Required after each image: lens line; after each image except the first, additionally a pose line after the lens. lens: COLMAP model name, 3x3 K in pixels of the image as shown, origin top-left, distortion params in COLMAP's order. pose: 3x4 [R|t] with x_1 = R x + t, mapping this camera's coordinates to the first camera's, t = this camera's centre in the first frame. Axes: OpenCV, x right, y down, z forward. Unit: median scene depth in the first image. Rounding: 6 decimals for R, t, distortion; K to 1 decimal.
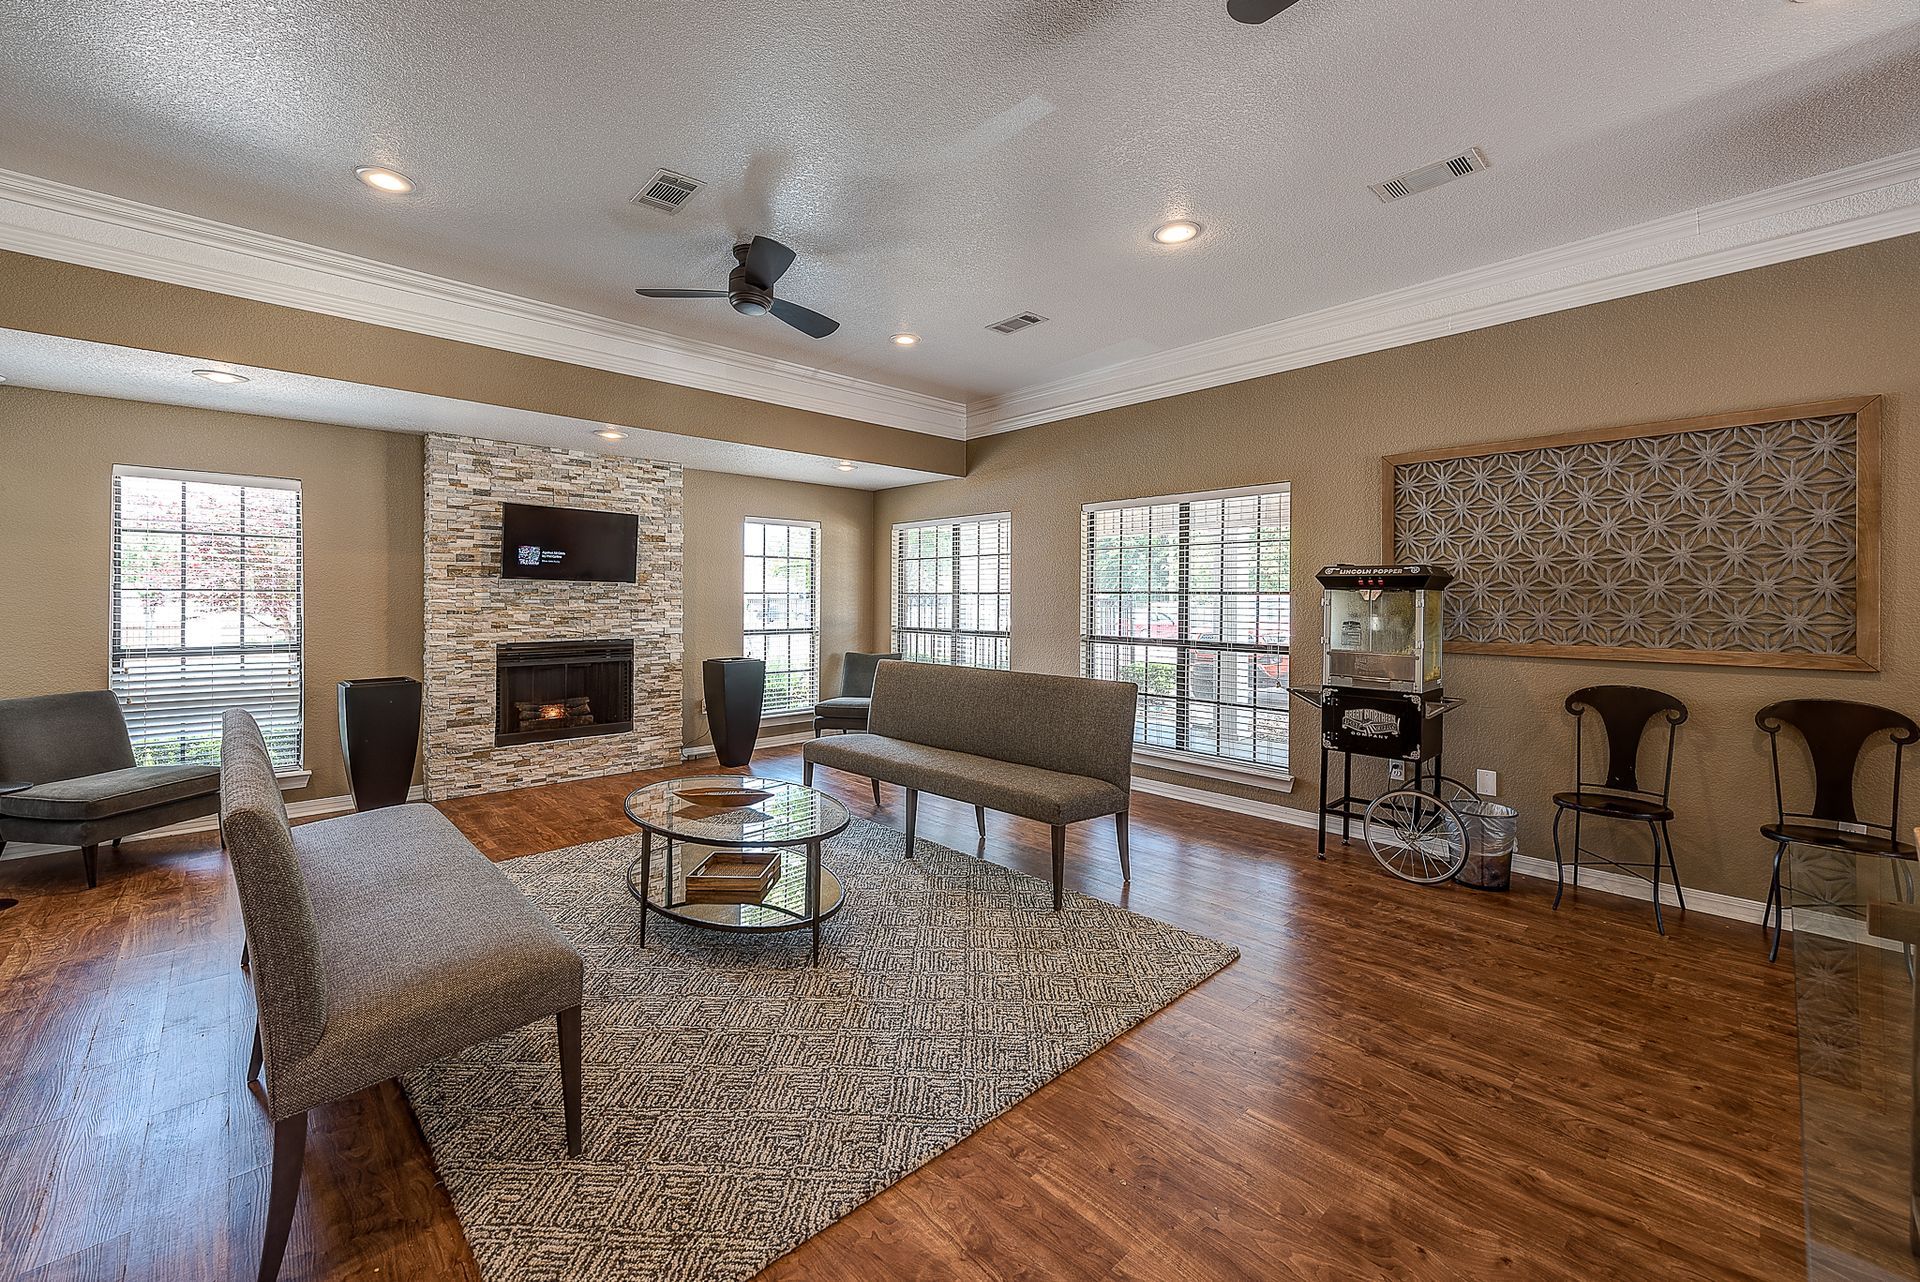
lens RADIAL K [[769.2, 0, 963.3], [0, 769.2, 599.9], [0, 0, 1]] dist [0.015428, -0.000041]
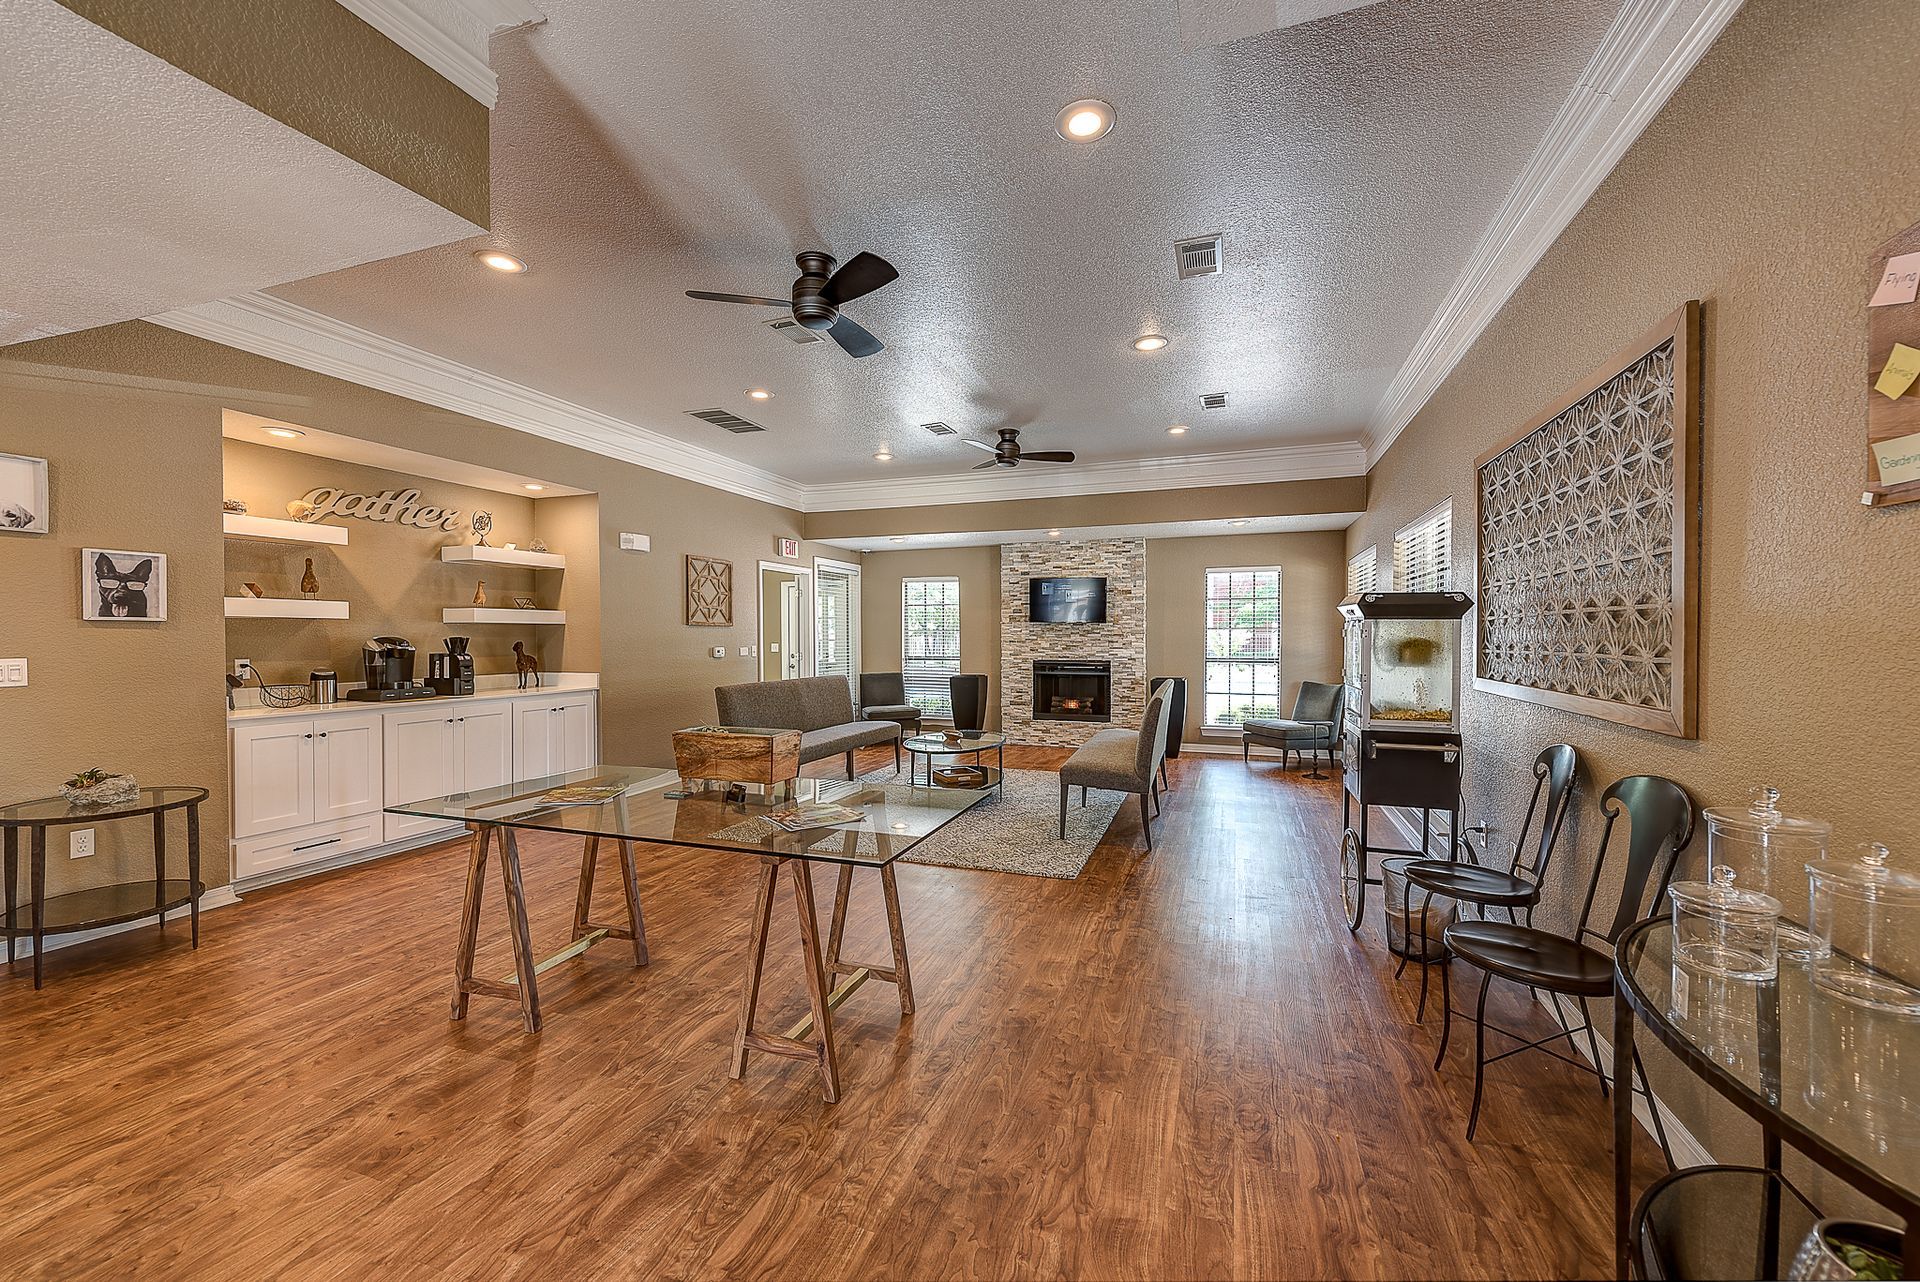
lens RADIAL K [[754.7, 0, 960.0], [0, 754.7, 641.0], [0, 0, 1]] dist [0.000381, 0.000010]
pose [[0.438422, 0.004168, -0.898760, 0.793126], [0.002309, 0.999981, 0.005764, 0.003957], [0.898766, -0.004602, 0.438404, 0.107318]]
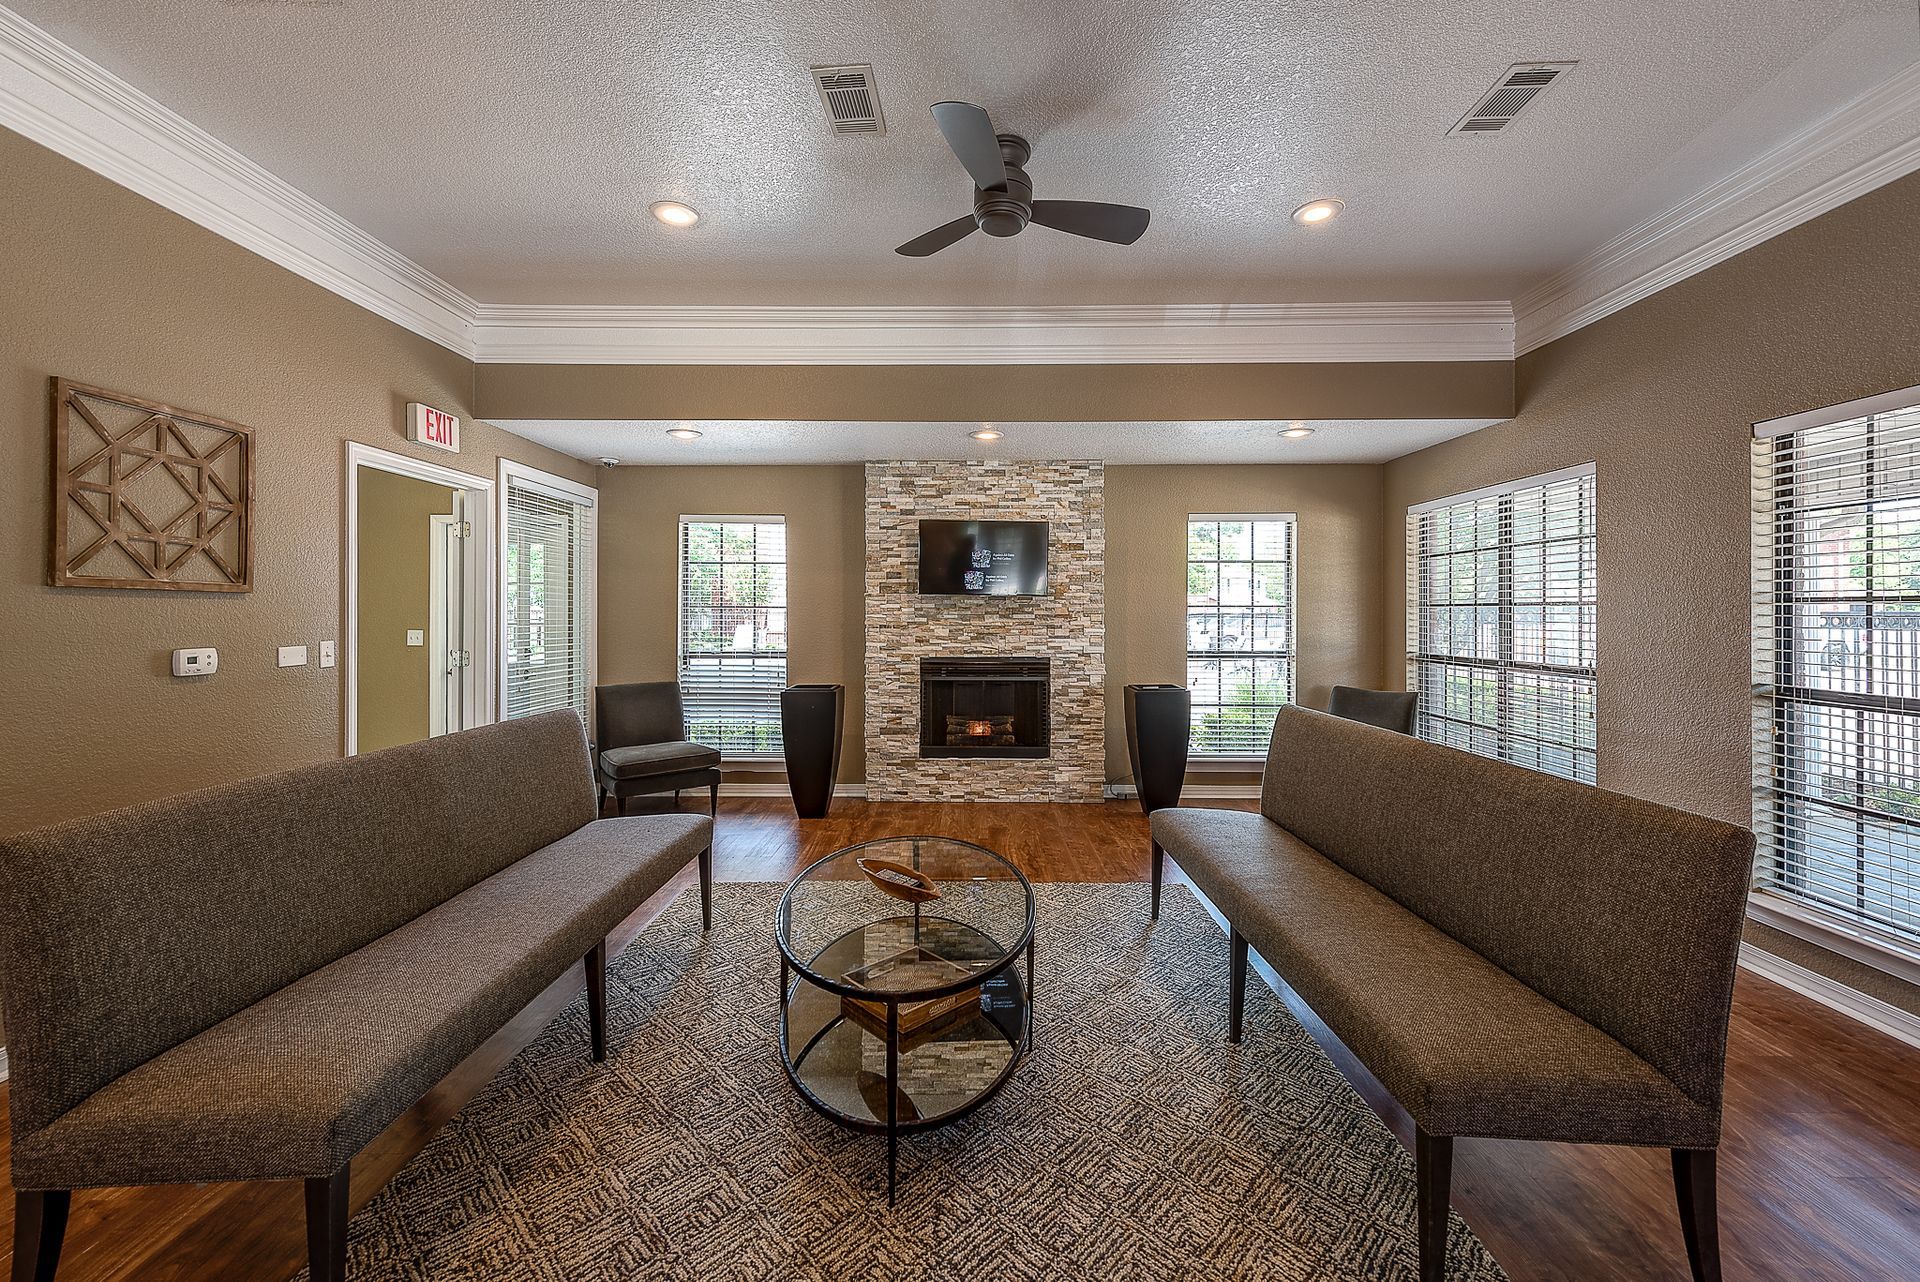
lens RADIAL K [[766.5, 0, 962.0], [0, 766.5, 606.6], [0, 0, 1]] dist [0.017137, -0.000122]
pose [[0.716863, -0.007909, -0.697170, 0.140859], [0.000690, 0.999943, -0.010634, -0.000182], [0.697214, 0.007142, 0.716827, 0.288063]]
